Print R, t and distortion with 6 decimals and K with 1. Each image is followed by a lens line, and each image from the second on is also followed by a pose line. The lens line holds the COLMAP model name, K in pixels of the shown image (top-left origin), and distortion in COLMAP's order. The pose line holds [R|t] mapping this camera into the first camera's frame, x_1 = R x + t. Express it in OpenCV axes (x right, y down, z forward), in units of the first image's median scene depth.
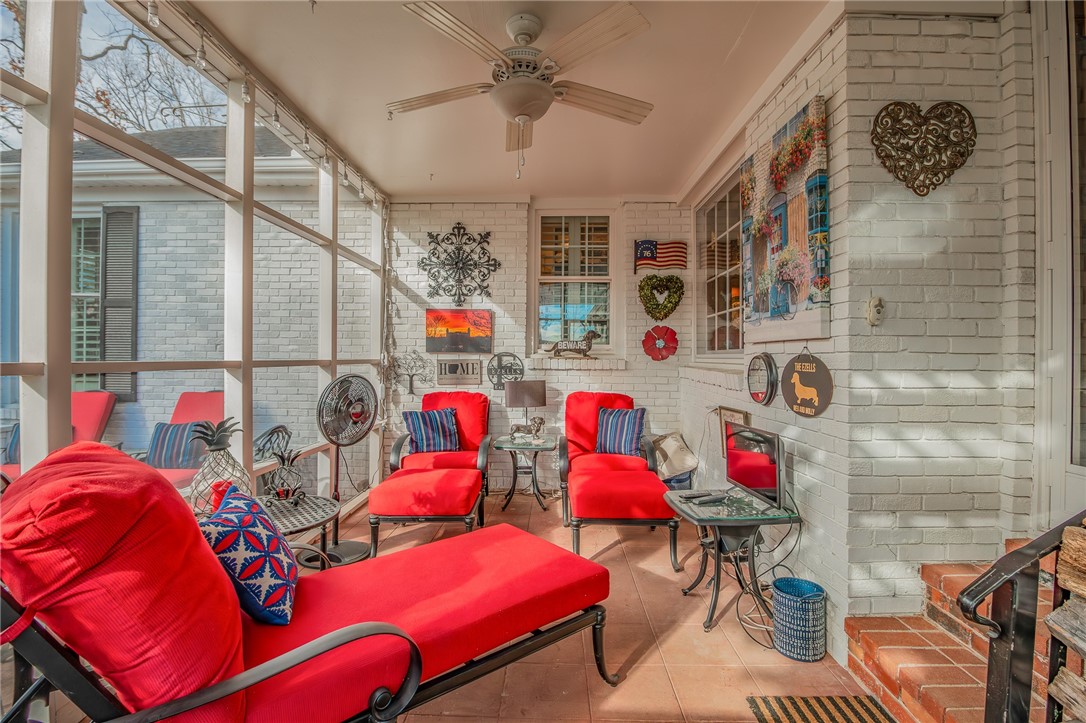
lens RADIAL K [[522.0, 0, 539.7], [0, 522.0, 360.3], [0, 0, 1]] dist [-0.016903, 0.000167]
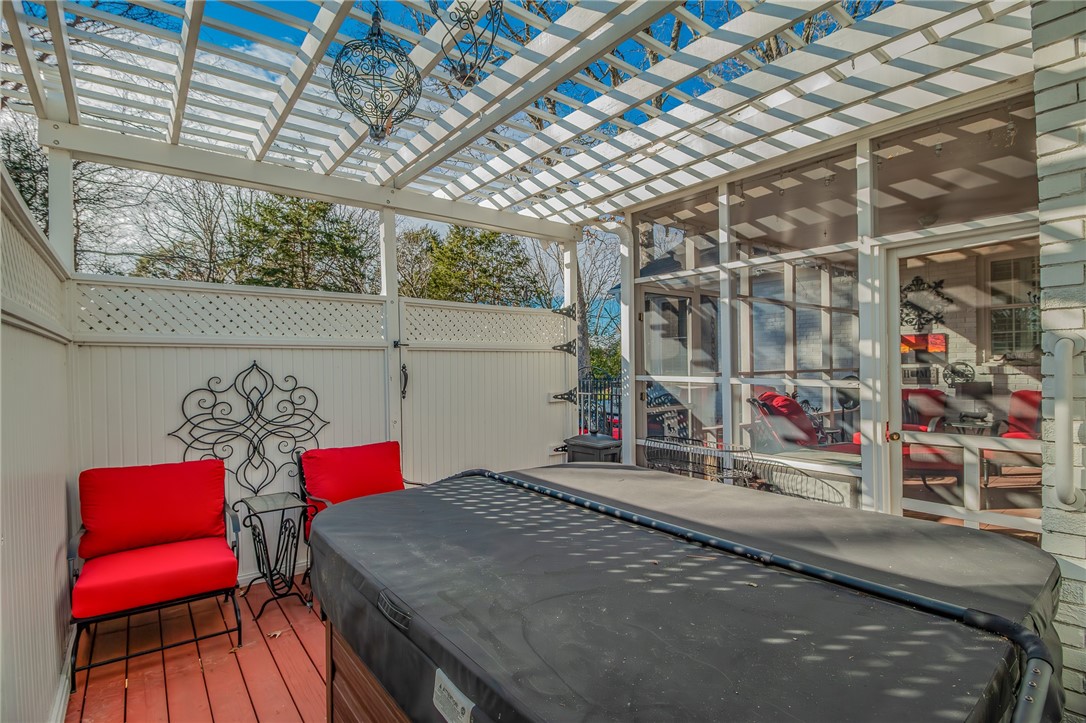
lens RADIAL K [[522.0, 0, 538.1], [0, 522.0, 366.6], [0, 0, 1]] dist [-0.016903, 0.000167]
pose [[0.627669, -0.015701, -0.778322, 0.316744], [0.013179, 0.999868, -0.009542, -0.004547], [0.778369, -0.004269, 0.627793, -0.793111]]
